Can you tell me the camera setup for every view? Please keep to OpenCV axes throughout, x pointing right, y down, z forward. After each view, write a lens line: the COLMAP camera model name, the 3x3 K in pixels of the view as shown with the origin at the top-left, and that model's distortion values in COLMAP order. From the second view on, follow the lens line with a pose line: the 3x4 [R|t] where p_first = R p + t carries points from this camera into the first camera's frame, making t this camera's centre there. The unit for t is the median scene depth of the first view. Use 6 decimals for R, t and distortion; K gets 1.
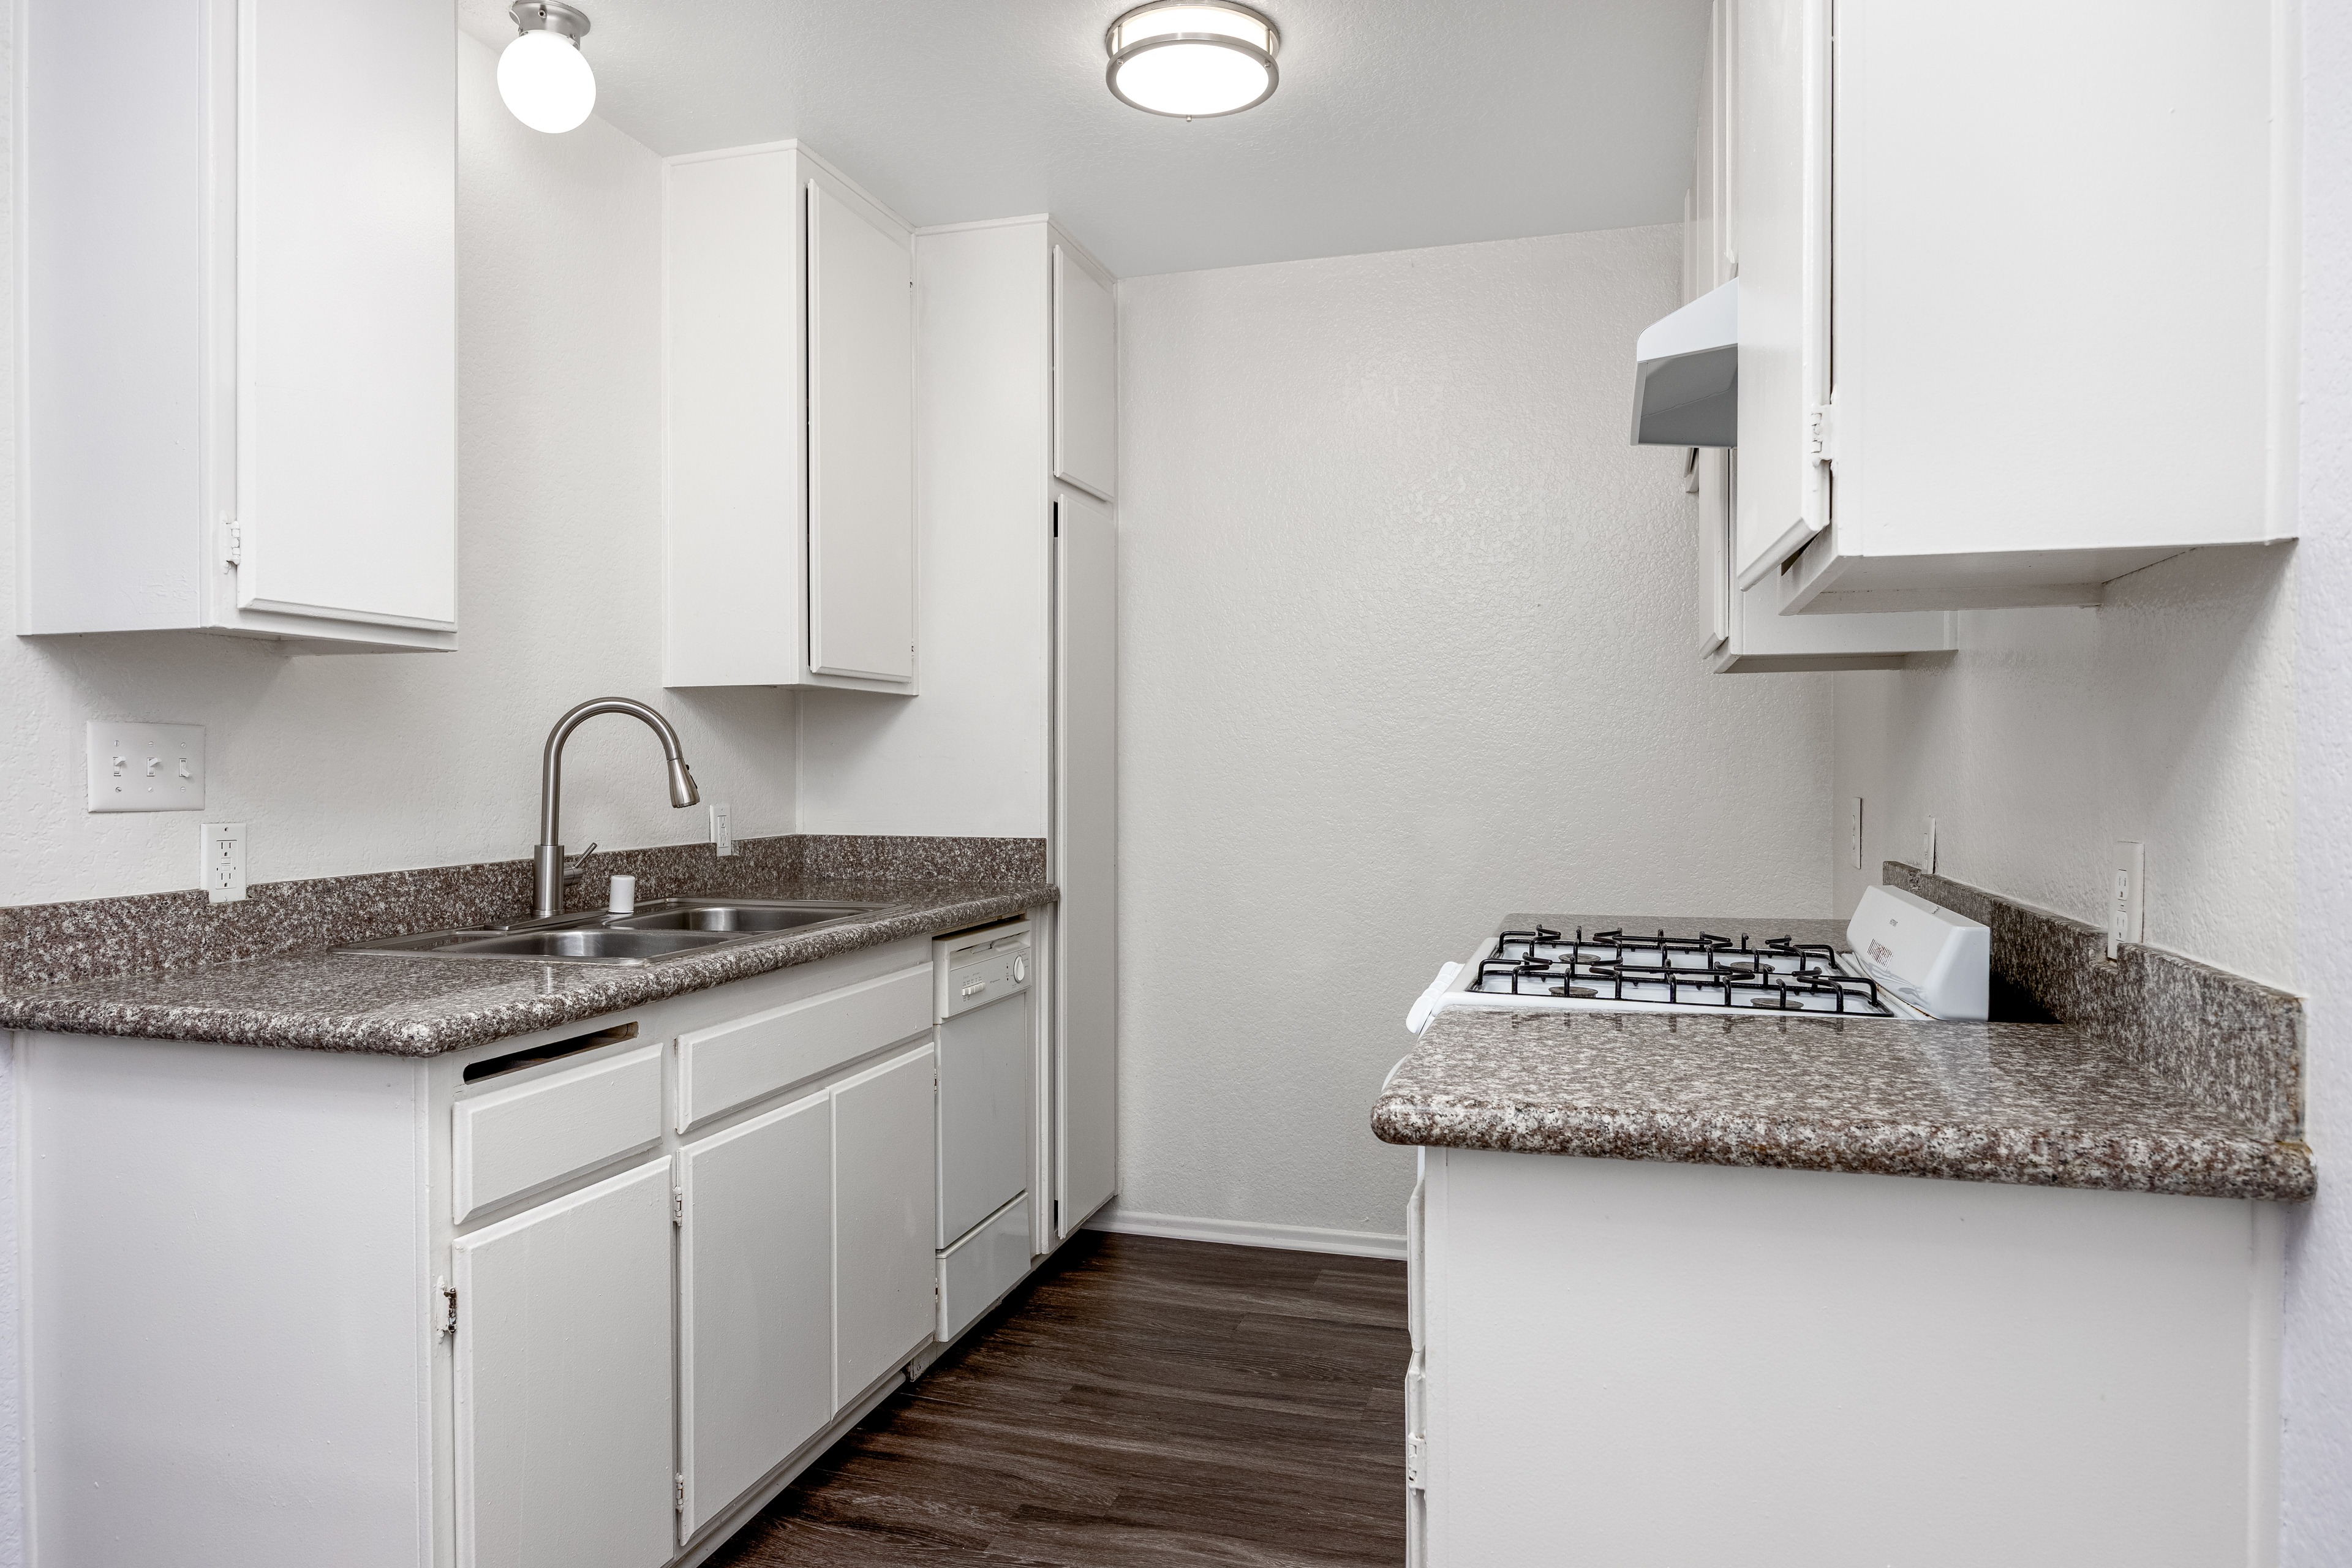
lens RADIAL K [[1492.5, 0, 1176.0], [0, 1492.5, 784.0], [0, 0, 1]] dist [-0.026435, 0.000551]
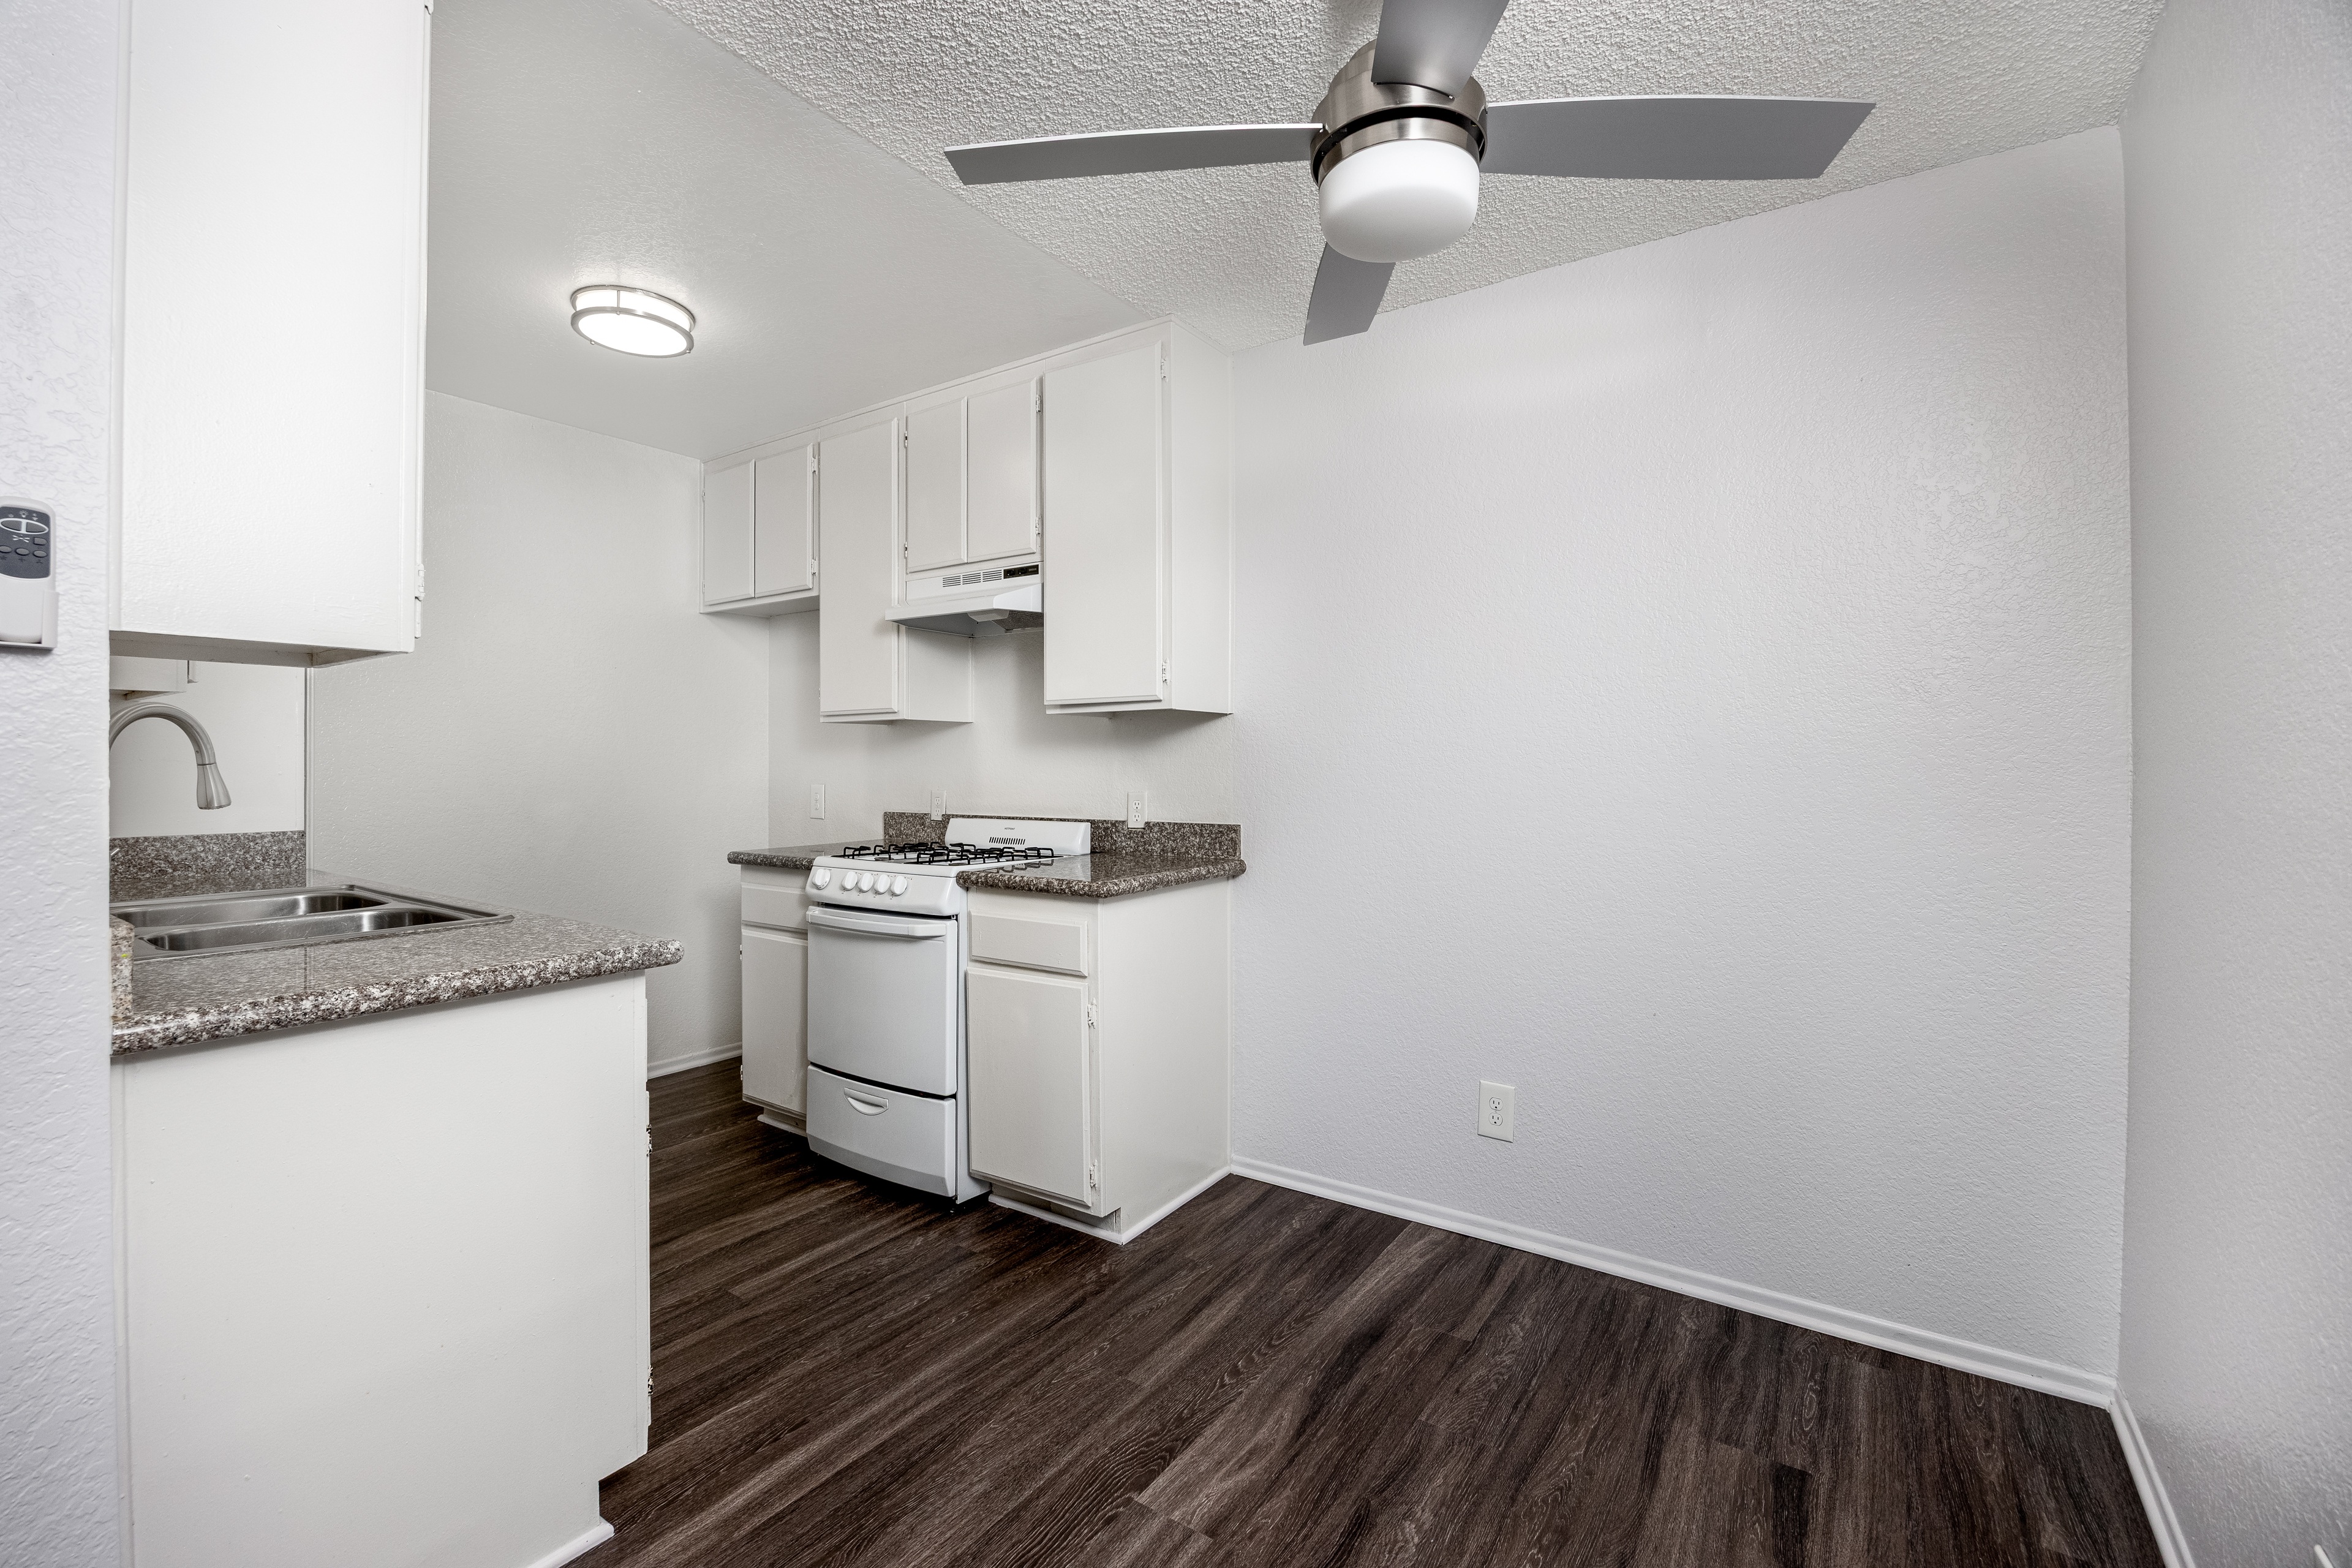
lens RADIAL K [[1079.6, 0, 1165.0], [0, 1079.6, 770.7], [0, 0, 1]] dist [-0.014510, 0.001166]
pose [[0.331961, -0.005700, 0.943276, -0.653395], [0.014854, 0.999889, 0.000815, -0.000866], [-0.943176, 0.013741, 0.332009, 0.087200]]
